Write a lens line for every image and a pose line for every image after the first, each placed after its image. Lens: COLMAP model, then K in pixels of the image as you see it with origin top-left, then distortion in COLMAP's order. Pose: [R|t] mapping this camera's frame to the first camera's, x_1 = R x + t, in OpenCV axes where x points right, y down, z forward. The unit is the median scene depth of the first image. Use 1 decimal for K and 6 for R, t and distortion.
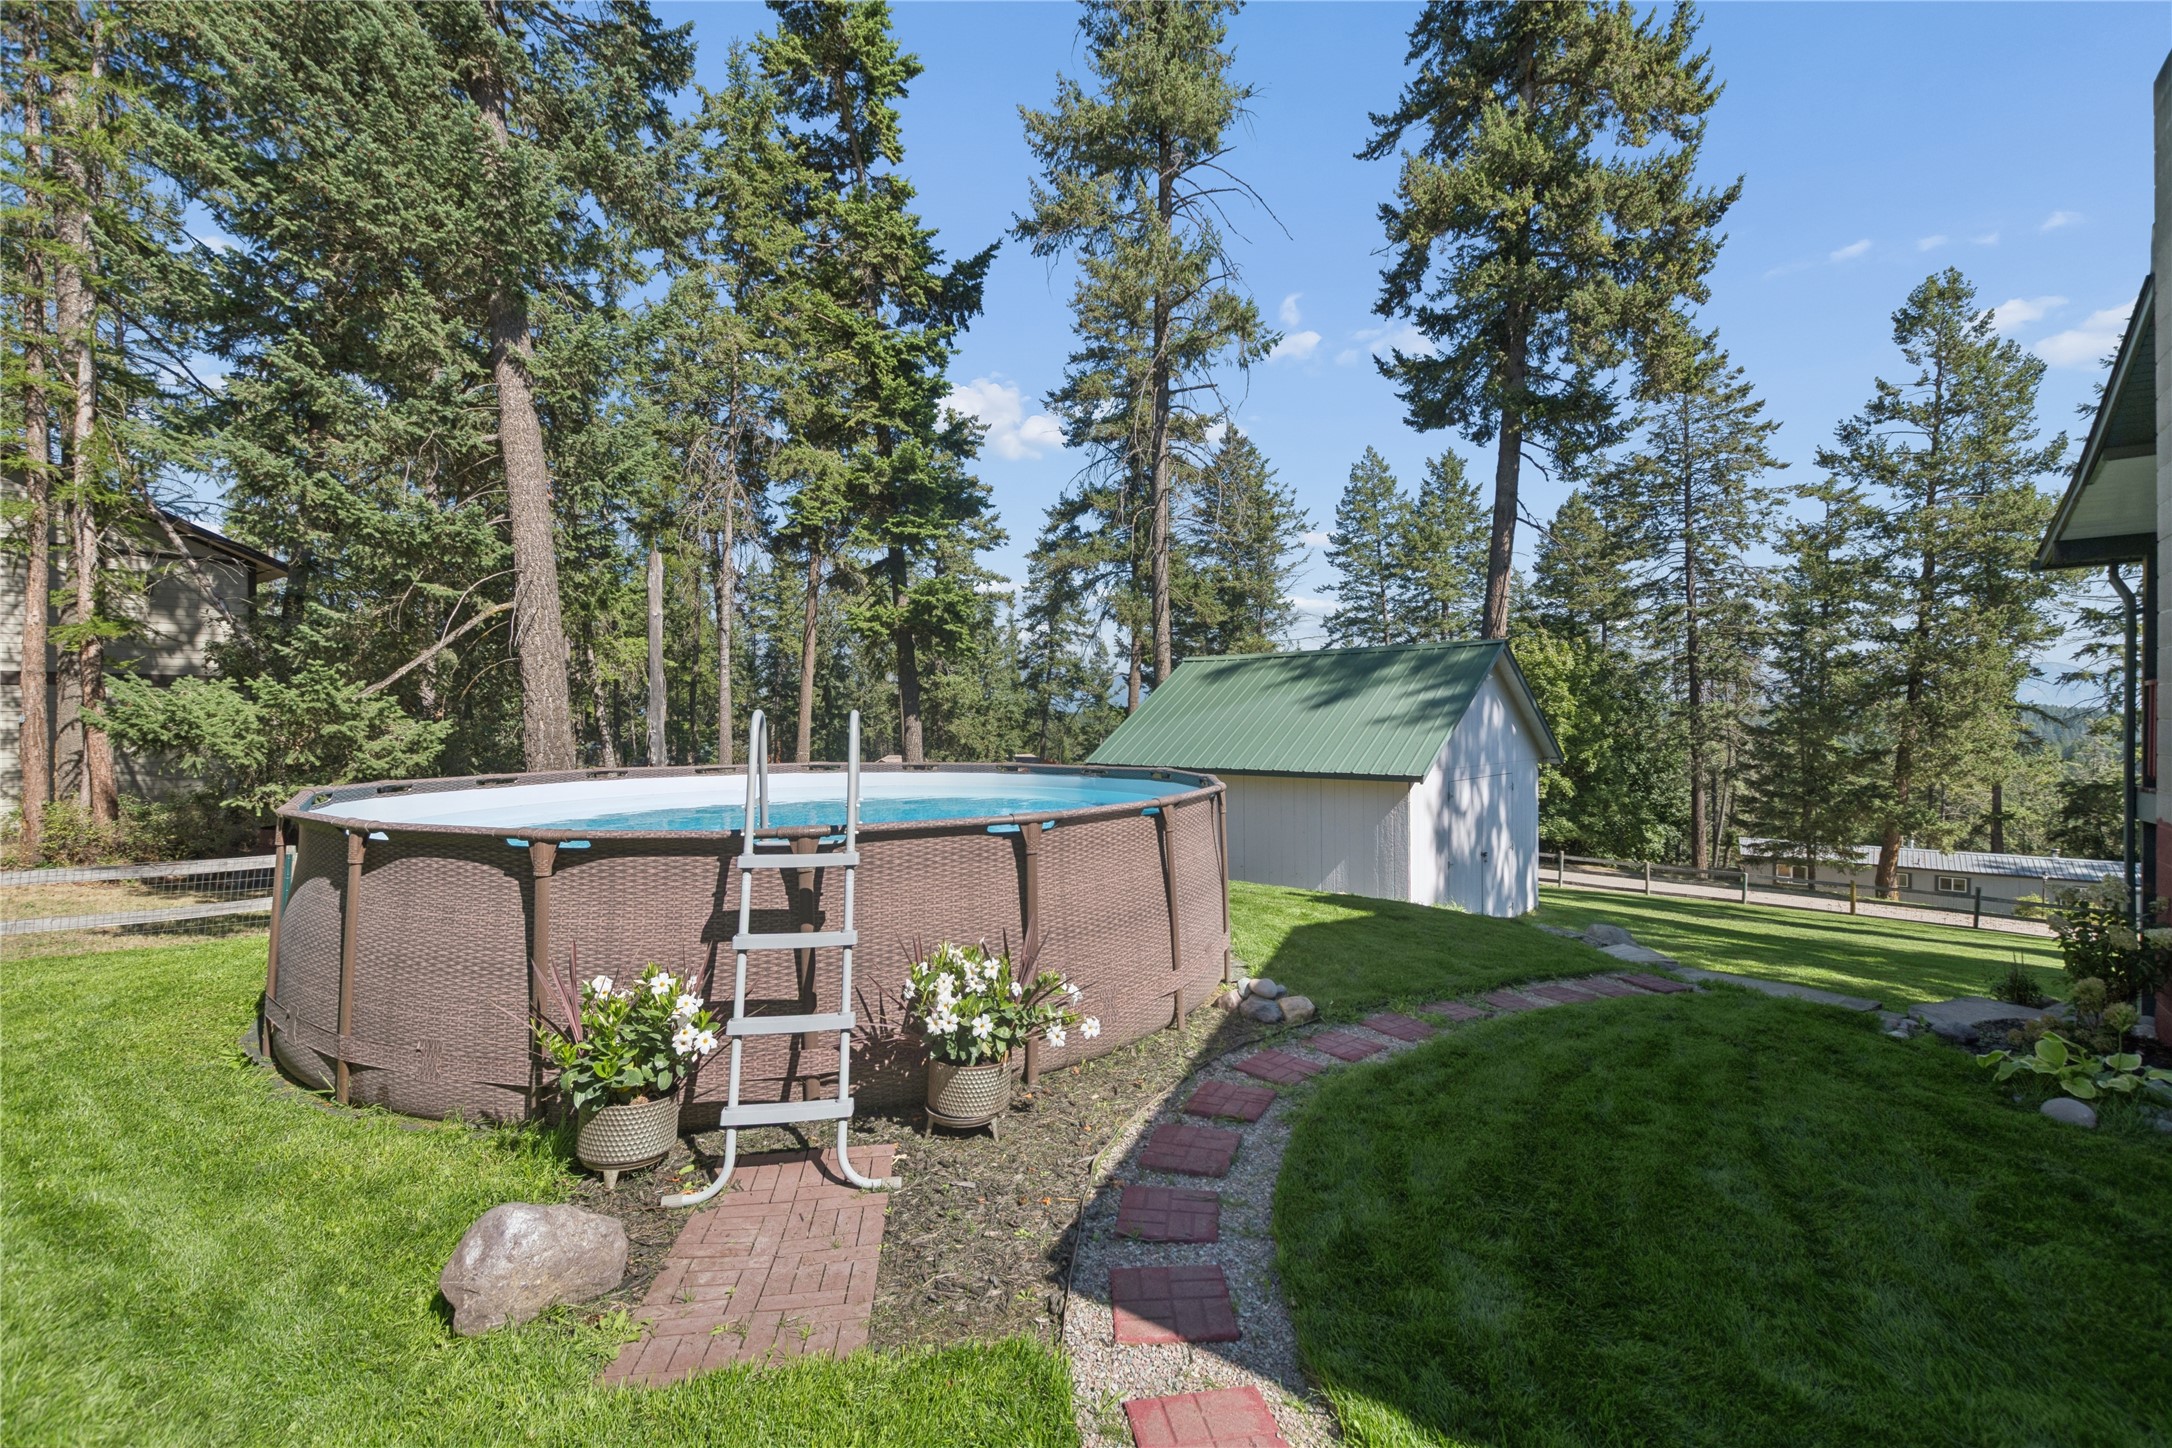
lens RADIAL K [[948.7, 0, 1084.9], [0, 948.7, 738.2], [0, 0, 1]] dist [0.006110, -0.003801]
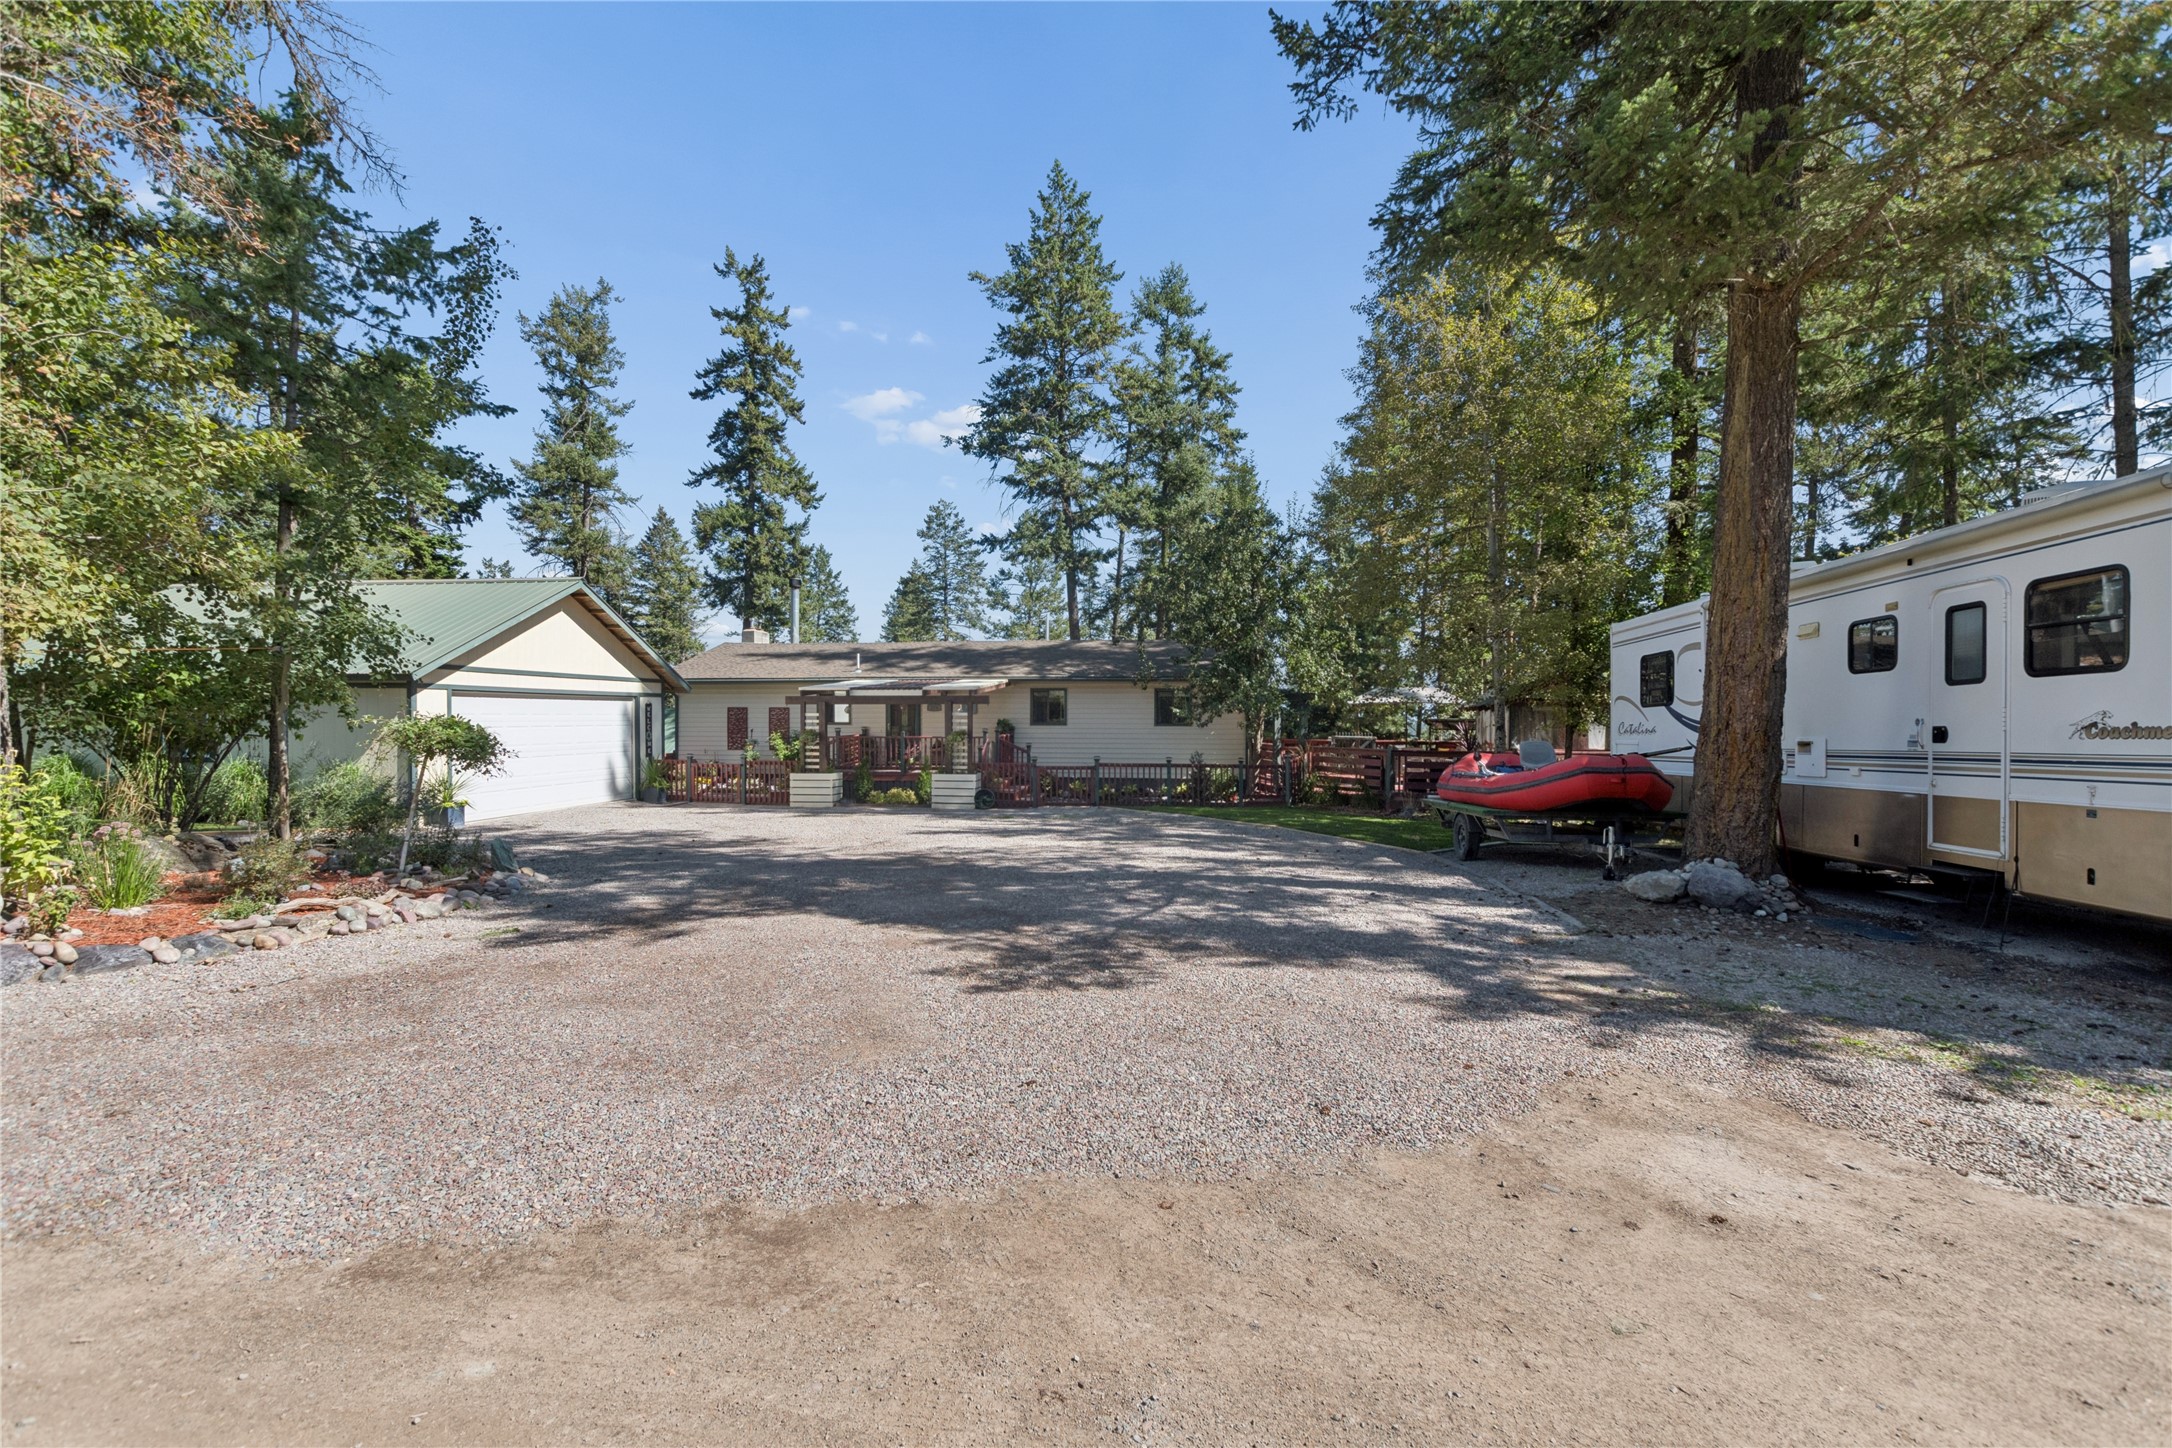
lens RADIAL K [[948.7, 0, 1092.5], [0, 948.7, 731.4], [0, 0, 1]] dist [0.006110, -0.003801]
pose [[0.855321, -0.000834, 0.518098, -0.049721], [0.003939, 0.999980, -0.004894, -0.006462], [-0.518084, 0.006226, 0.855307, -1.288612]]
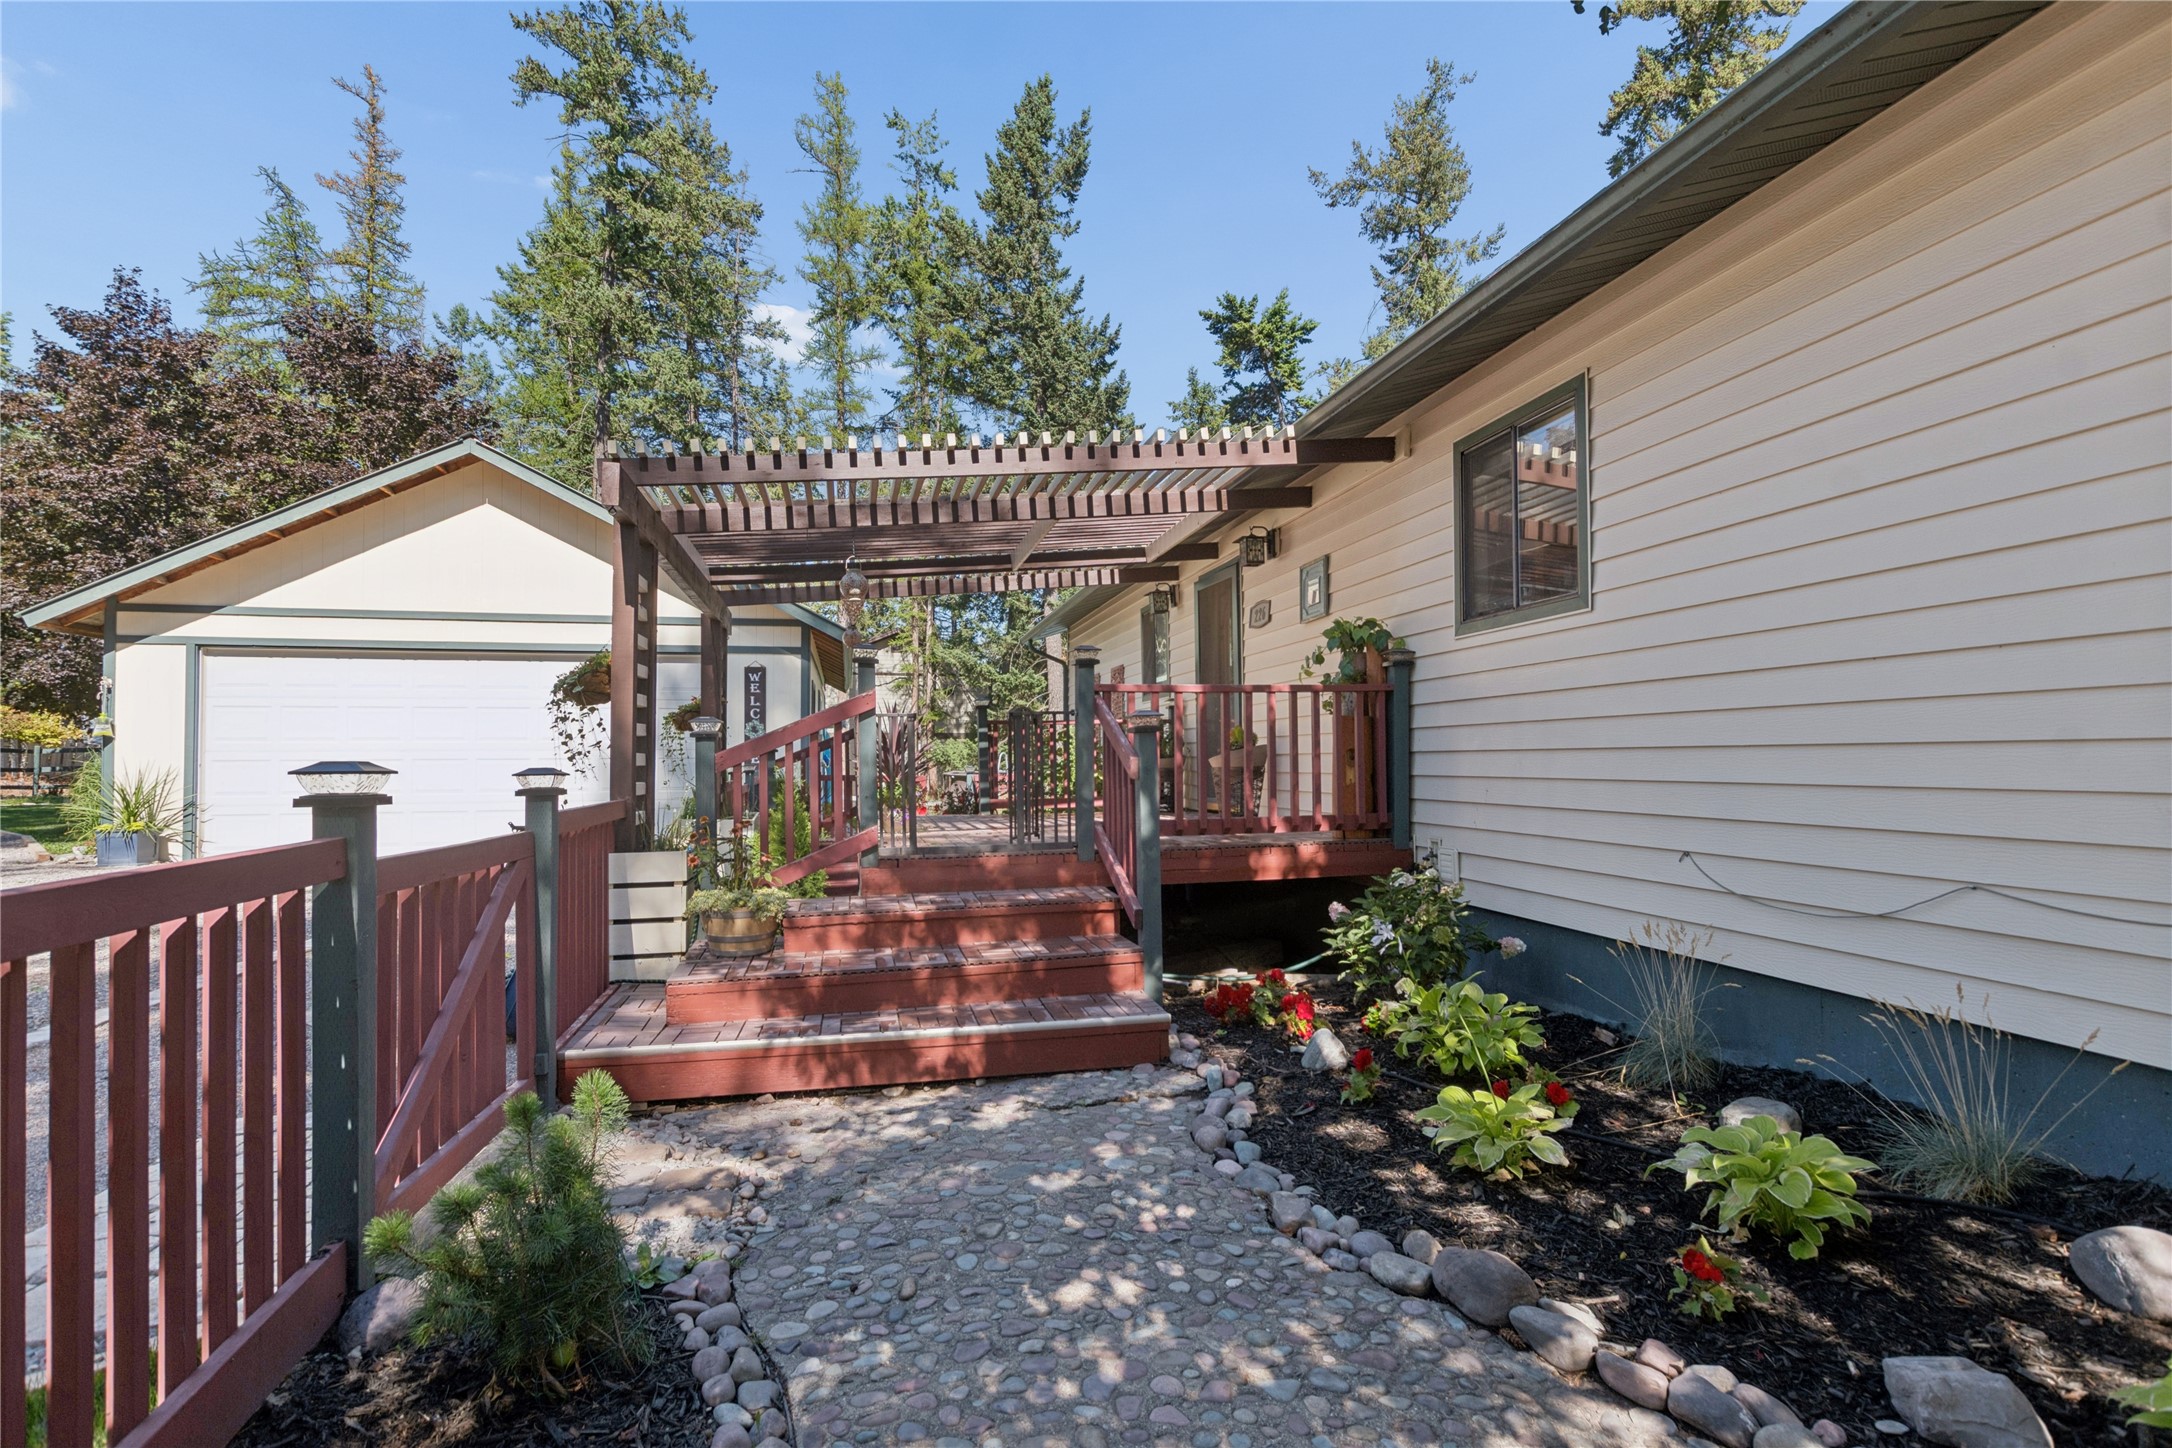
lens RADIAL K [[1030.1, 0, 1077.3], [0, 1030.1, 730.9], [0, 0, 1]] dist [-0.002758, -0.000186]
pose [[0.775906, -0.013966, -0.630693, 0.551006], [-0.013399, 0.999165, -0.038609, 0.009645], [0.630706, 0.038407, 0.775071, -0.484072]]
